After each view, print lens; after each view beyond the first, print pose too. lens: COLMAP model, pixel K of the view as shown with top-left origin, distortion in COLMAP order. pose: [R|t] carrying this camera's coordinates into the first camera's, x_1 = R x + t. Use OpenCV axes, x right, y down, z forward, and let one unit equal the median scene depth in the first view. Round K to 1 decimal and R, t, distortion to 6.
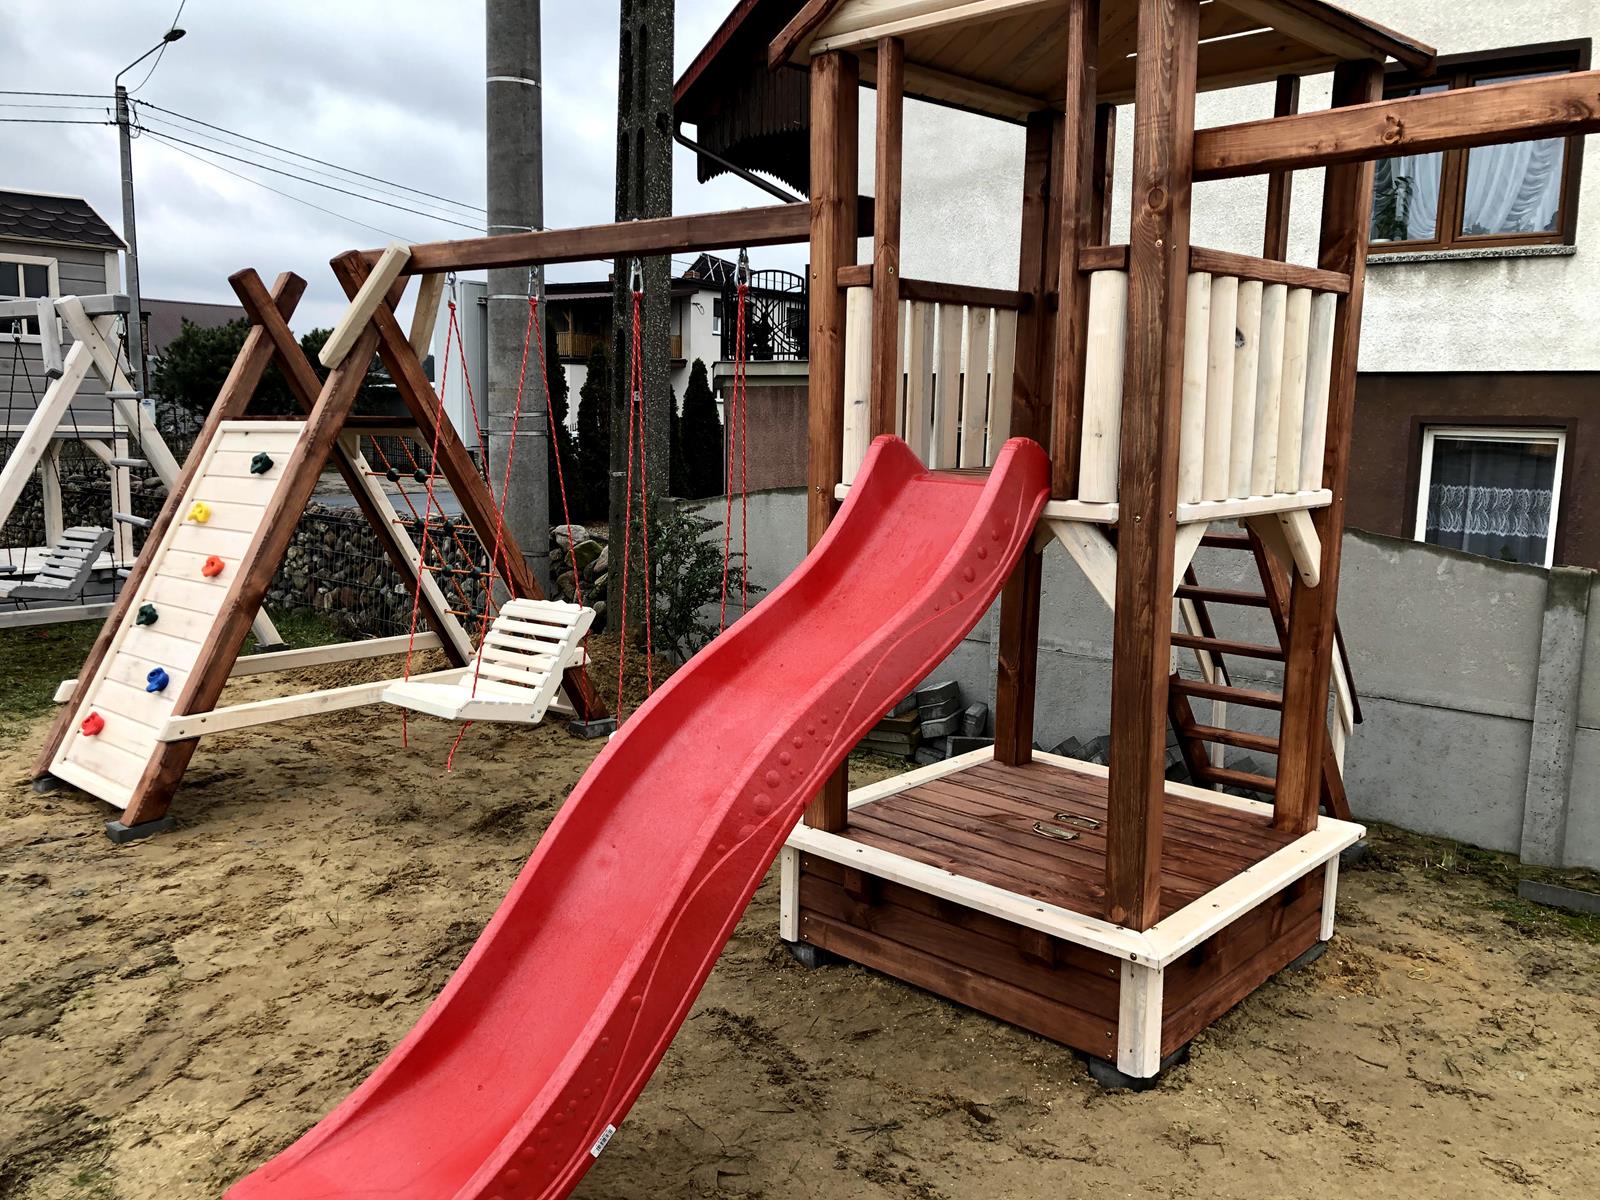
lens RADIAL K [[1302.1, 0, 804.6], [0, 1302.1, 599.6], [0, 0, 1]] dist [0.041894, -0.041647]
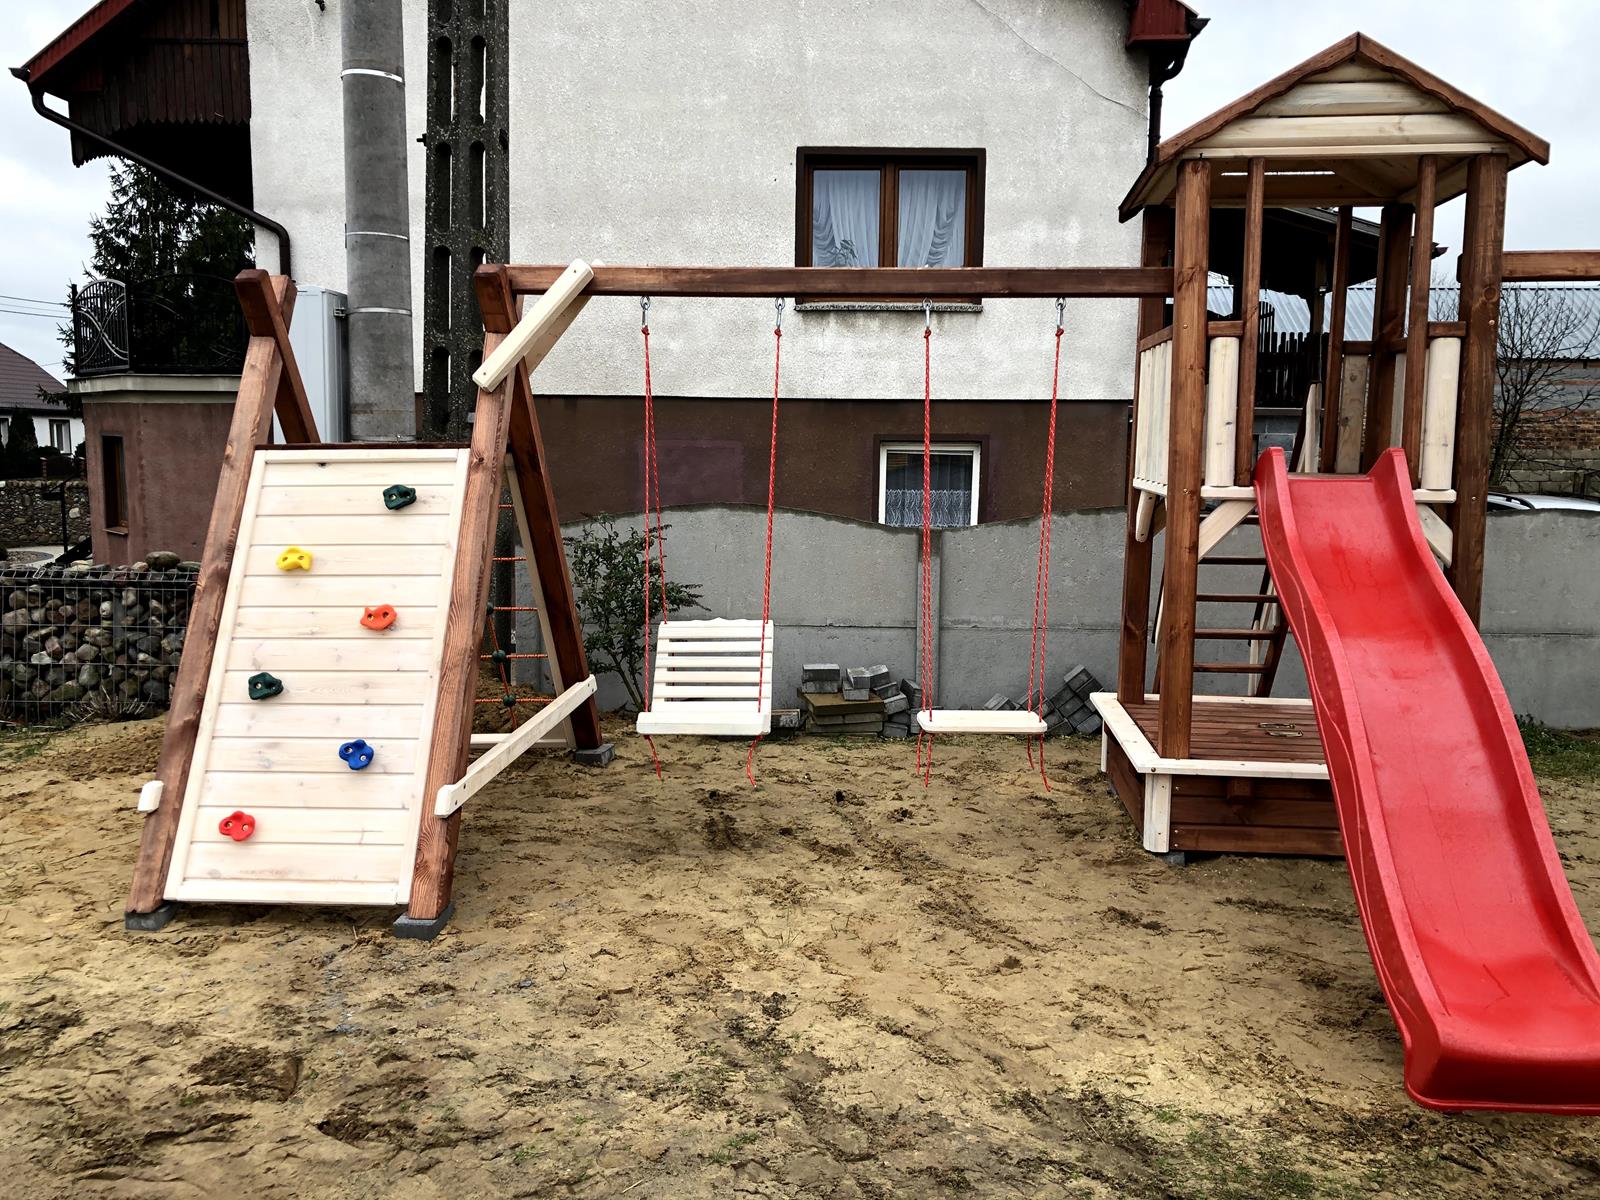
lens RADIAL K [[1296.4, 0, 799.0], [0, 1296.4, 590.4], [0, 0, 1]] dist [0.061594, -0.092352]
pose [[0.794595, -0.081912, 0.601589, -0.812052], [0.094316, 0.995482, 0.010970, -0.028633], [-0.599769, 0.048023, 0.798731, 0.155868]]
